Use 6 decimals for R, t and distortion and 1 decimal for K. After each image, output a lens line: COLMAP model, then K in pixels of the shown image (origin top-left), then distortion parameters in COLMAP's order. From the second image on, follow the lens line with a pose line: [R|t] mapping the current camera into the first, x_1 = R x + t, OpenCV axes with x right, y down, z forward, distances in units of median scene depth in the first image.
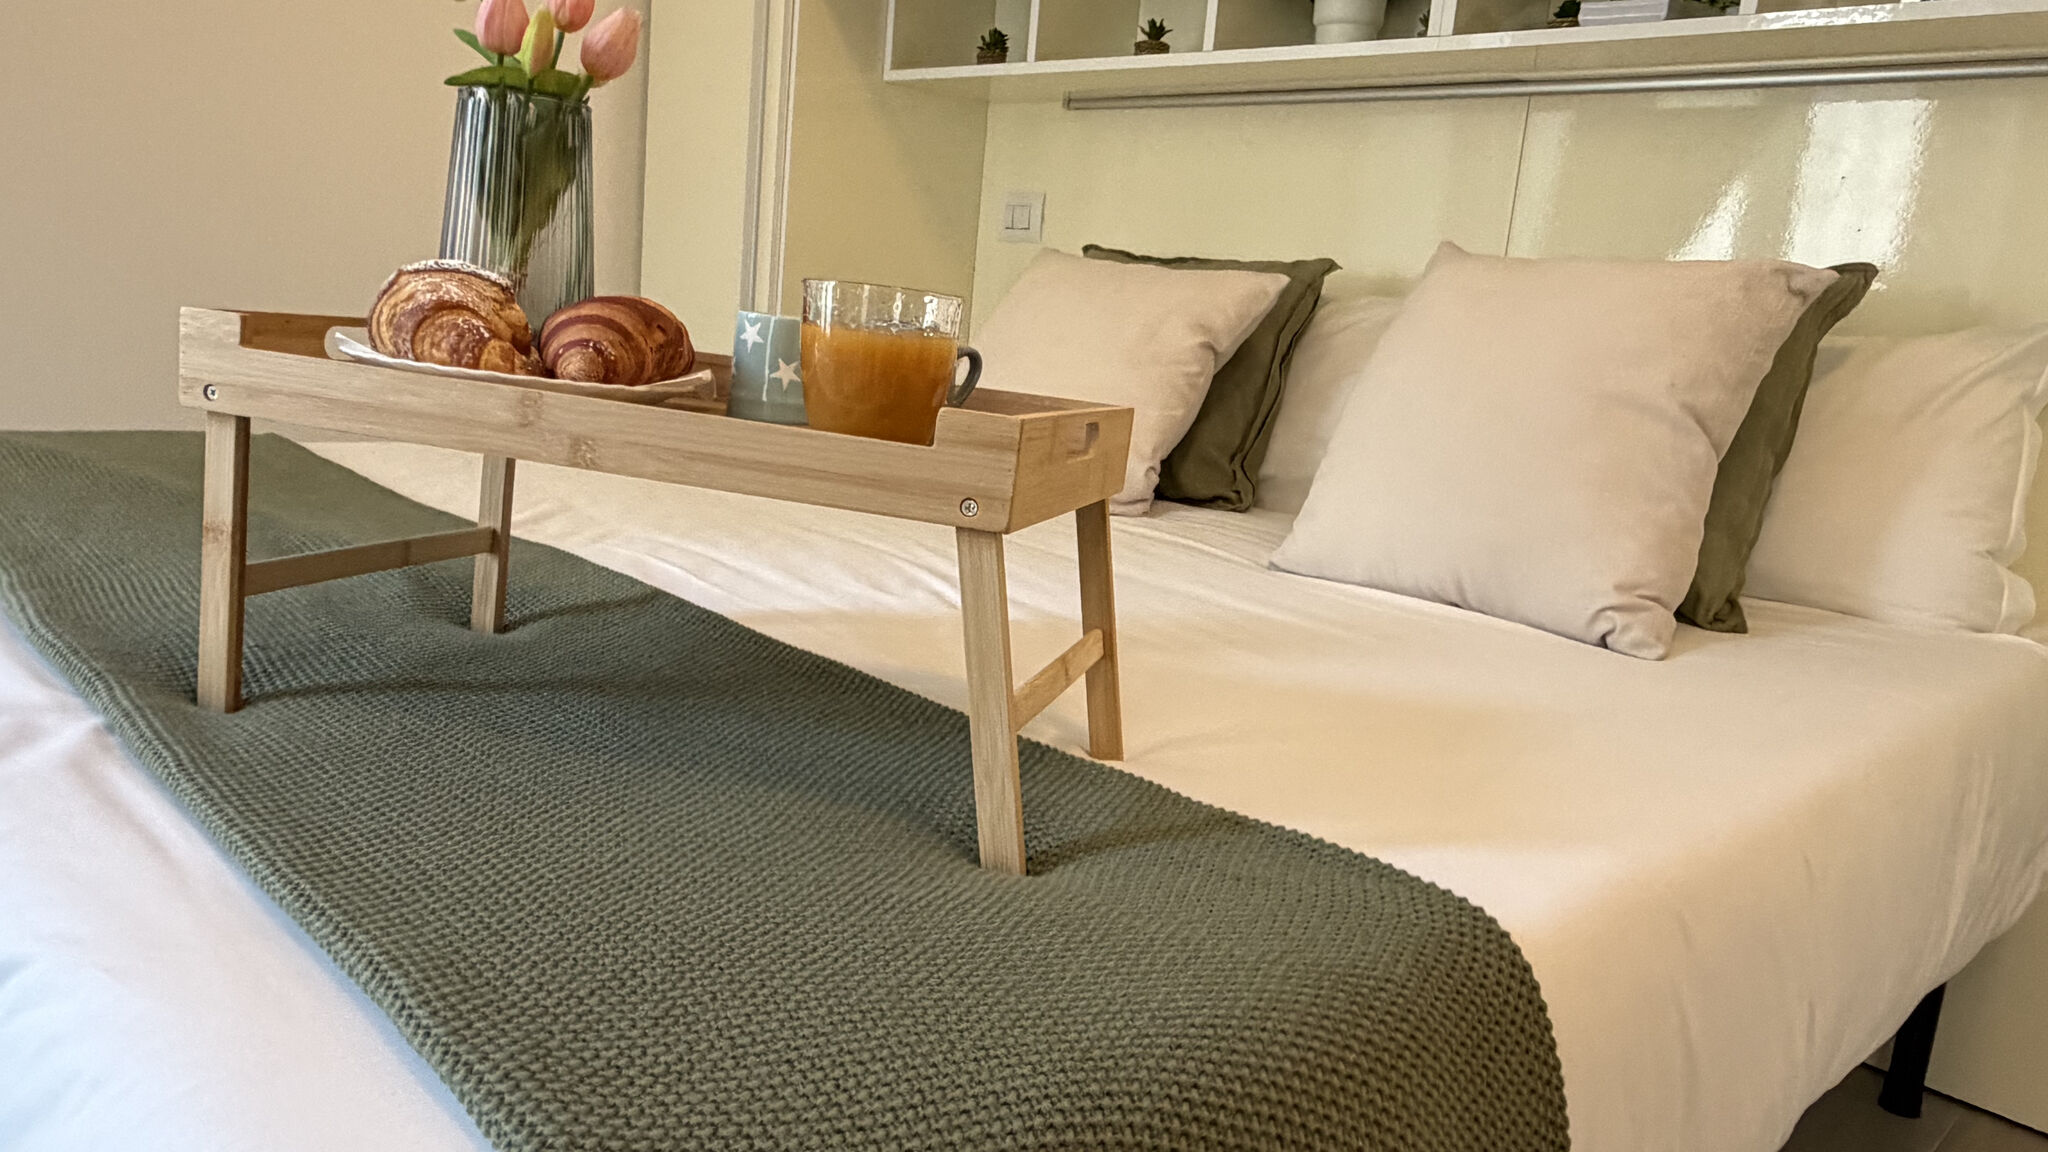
lens RADIAL K [[1433.3, 0, 1026.2], [0, 1433.3, 573.4], [0, 0, 1]] dist [-0.001848, 0.002406]
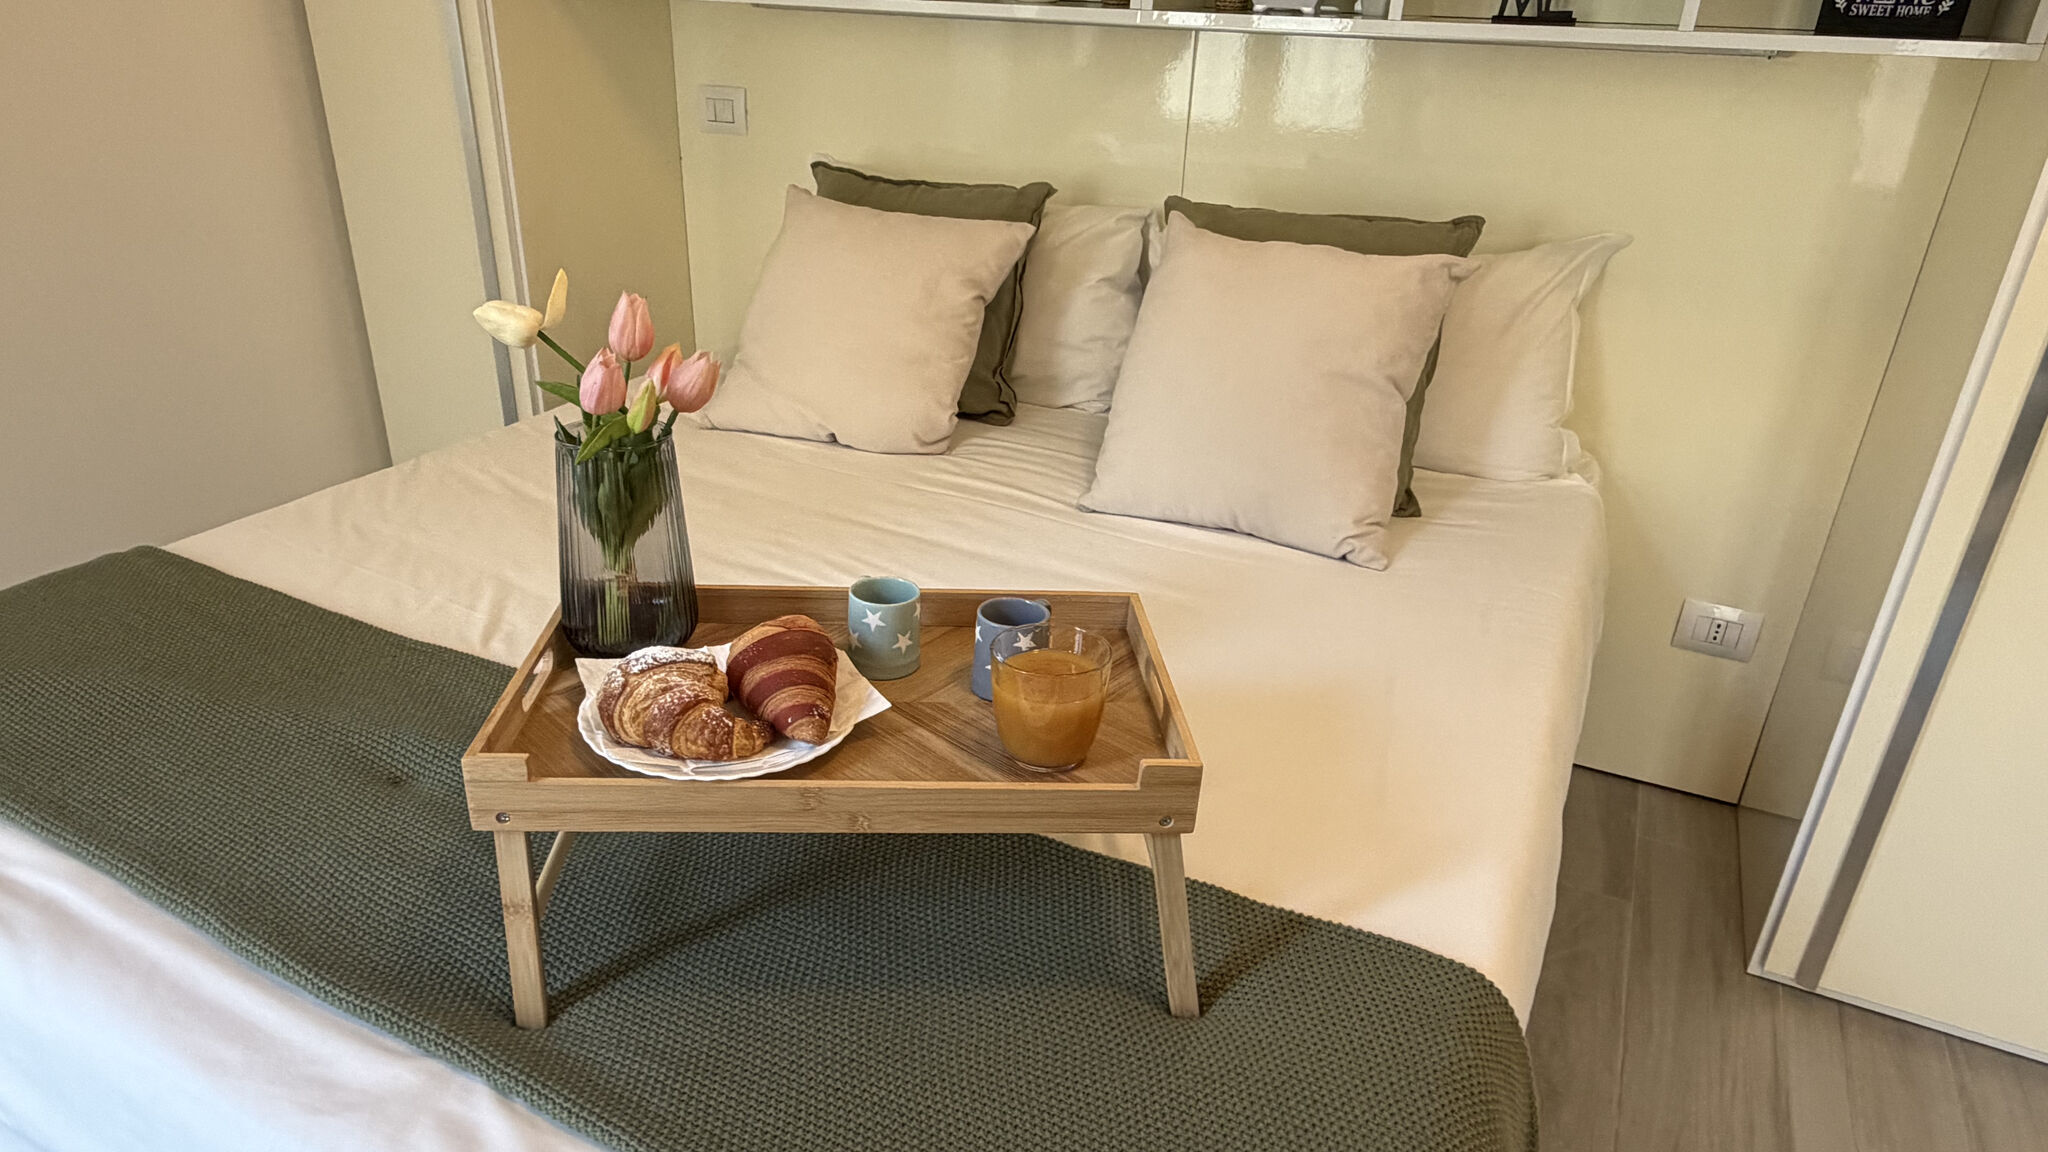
lens RADIAL K [[1248.6, 0, 1020.6], [0, 1248.6, 579.6], [0, 0, 1]] dist [0.006143, 0.001167]
pose [[0.944055, -0.190569, 0.269152, -0.219824], [0.110693, 0.951898, 0.285721, -0.306579], [-0.310655, -0.239944, 0.919739, -0.023898]]
